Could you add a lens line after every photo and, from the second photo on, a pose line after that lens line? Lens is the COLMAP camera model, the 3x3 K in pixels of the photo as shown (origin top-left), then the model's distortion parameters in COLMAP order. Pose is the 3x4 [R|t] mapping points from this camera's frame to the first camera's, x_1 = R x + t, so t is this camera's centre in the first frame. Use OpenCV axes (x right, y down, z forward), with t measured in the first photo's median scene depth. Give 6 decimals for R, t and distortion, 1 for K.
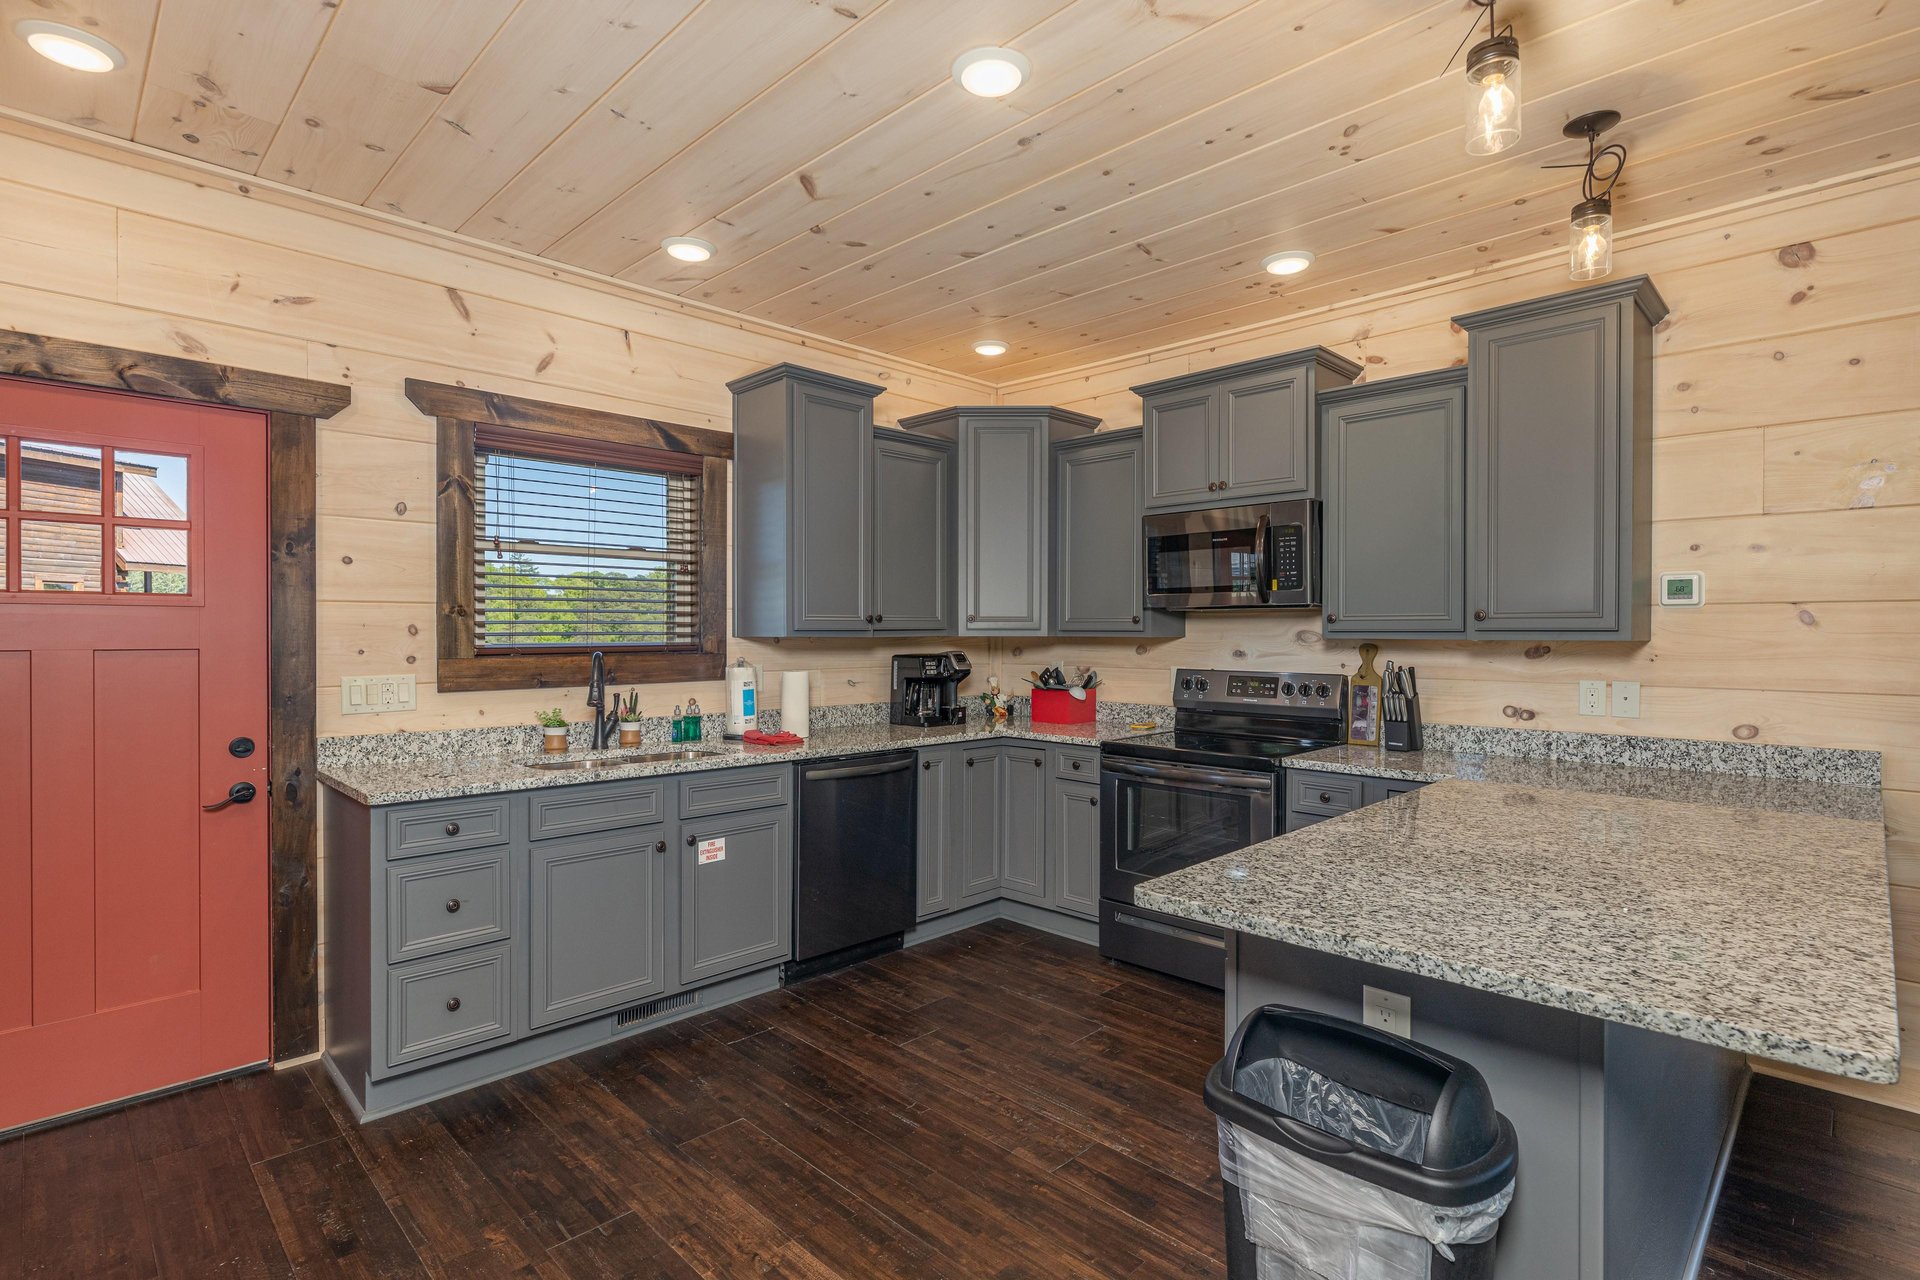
lens RADIAL K [[917.7, 0, 965.3], [0, 917.7, 633.9], [0, 0, 1]] dist [0.003529, -0.002307]
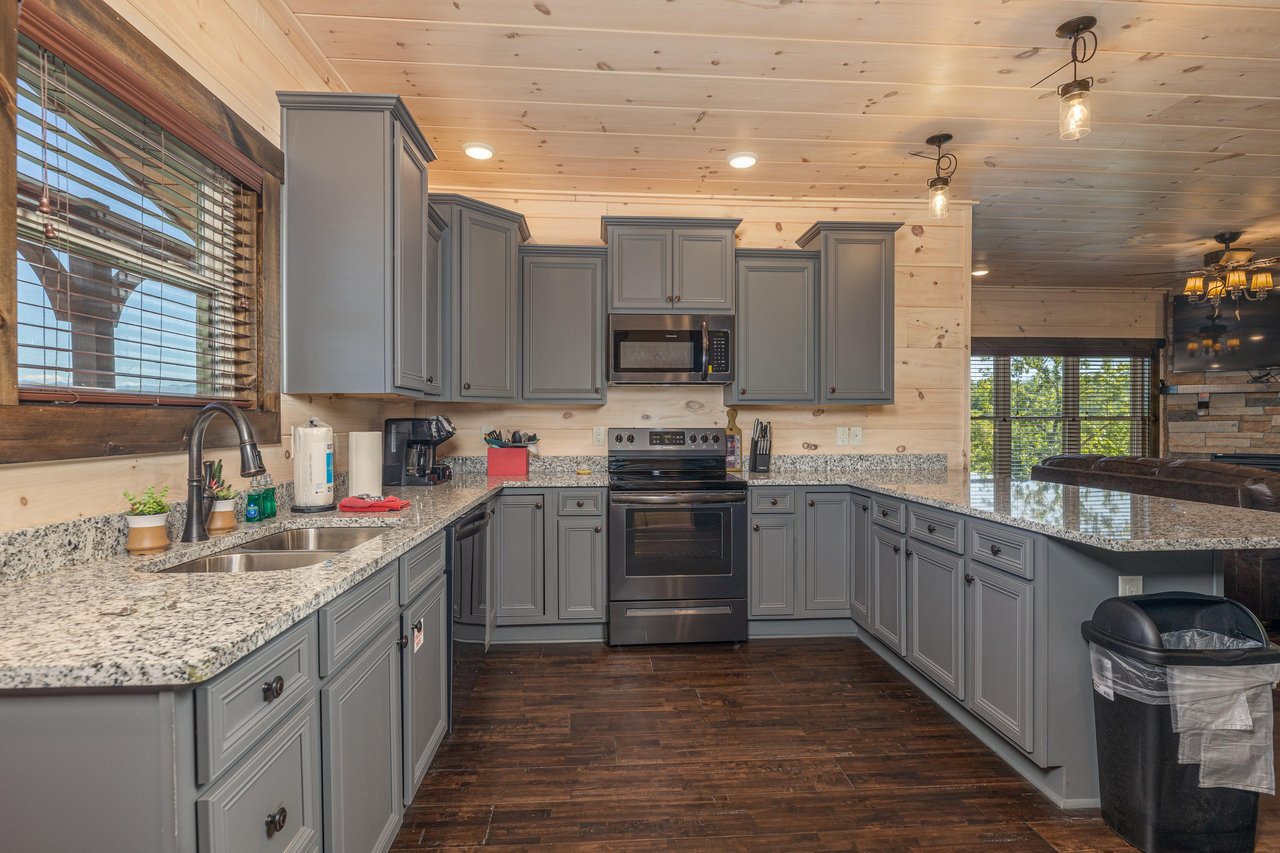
lens RADIAL K [[611.8, 0, 643.0], [0, 611.8, 422.7], [0, 0, 1]] dist [0.003529, -0.002307]
pose [[0.663667, -0.003735, 0.748019, -0.511408], [0.004470, 0.999989, 0.001028, 0.035098], [-0.748015, 0.002661, 0.663677, 0.423060]]
